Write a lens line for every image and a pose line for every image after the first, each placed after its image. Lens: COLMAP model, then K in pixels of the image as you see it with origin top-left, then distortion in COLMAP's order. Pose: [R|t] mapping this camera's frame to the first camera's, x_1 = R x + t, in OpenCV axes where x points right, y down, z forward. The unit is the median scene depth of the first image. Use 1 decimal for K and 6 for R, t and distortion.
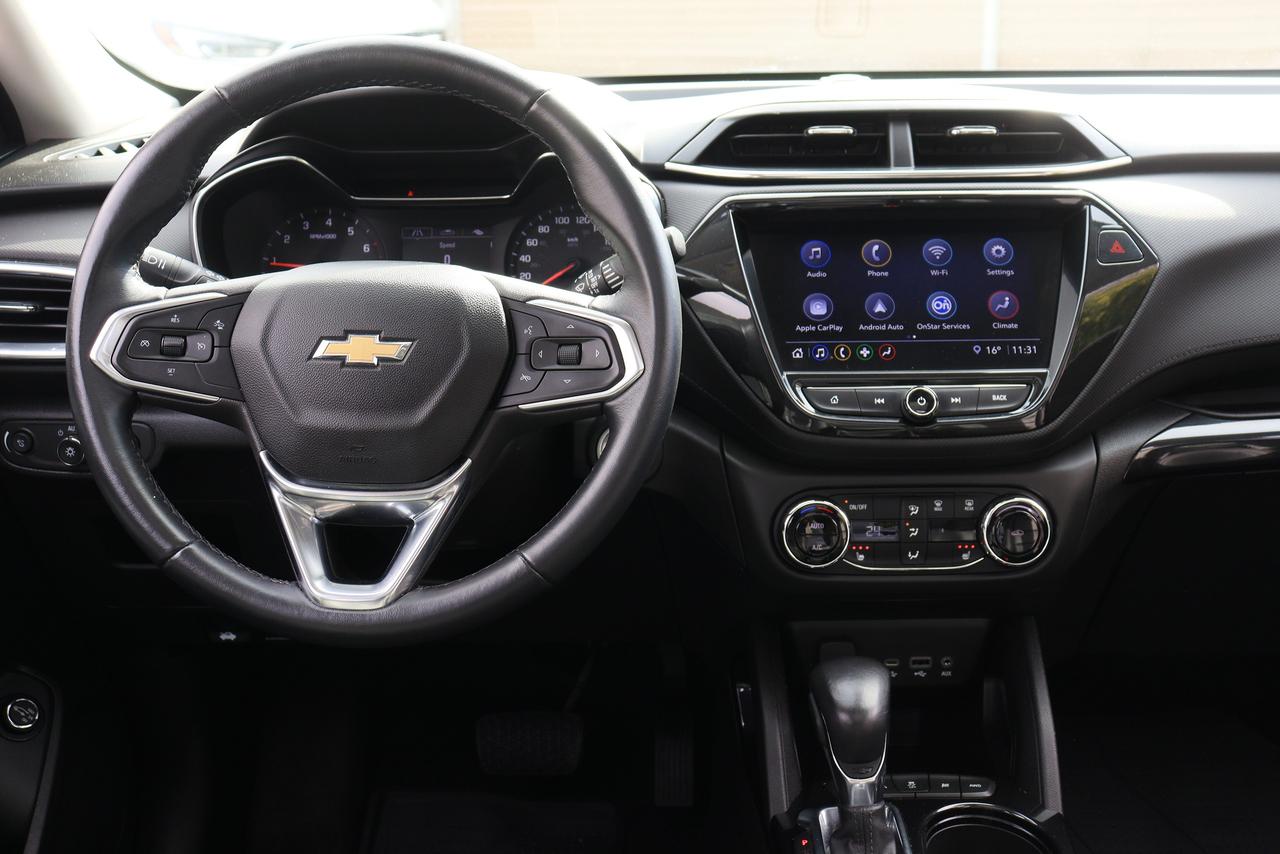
lens RADIAL K [[1410.9, 0, 642.8], [0, 1410.9, 432.5], [0, 0, 1]] dist [-0.046995, 0.000000]
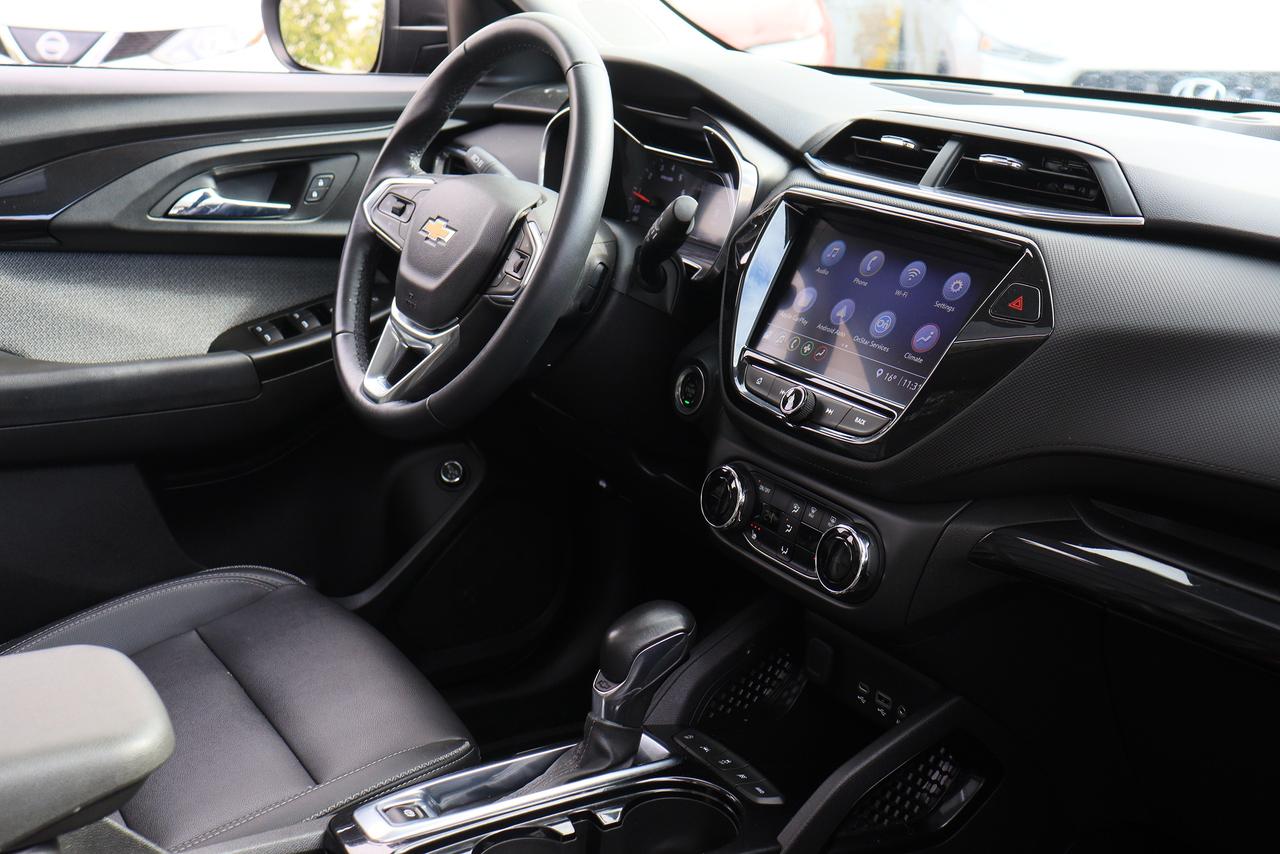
lens RADIAL K [[1558.5, 0, 640.0], [0, 1558.5, 423.4], [0, 0, 1]] dist [0.008939, 0.000000]
pose [[0.542510, 0.274438, -0.793957, 1.007213], [-0.296977, 0.946756, 0.124330, -0.110040], [0.785804, 0.168336, 0.595126, 0.227265]]
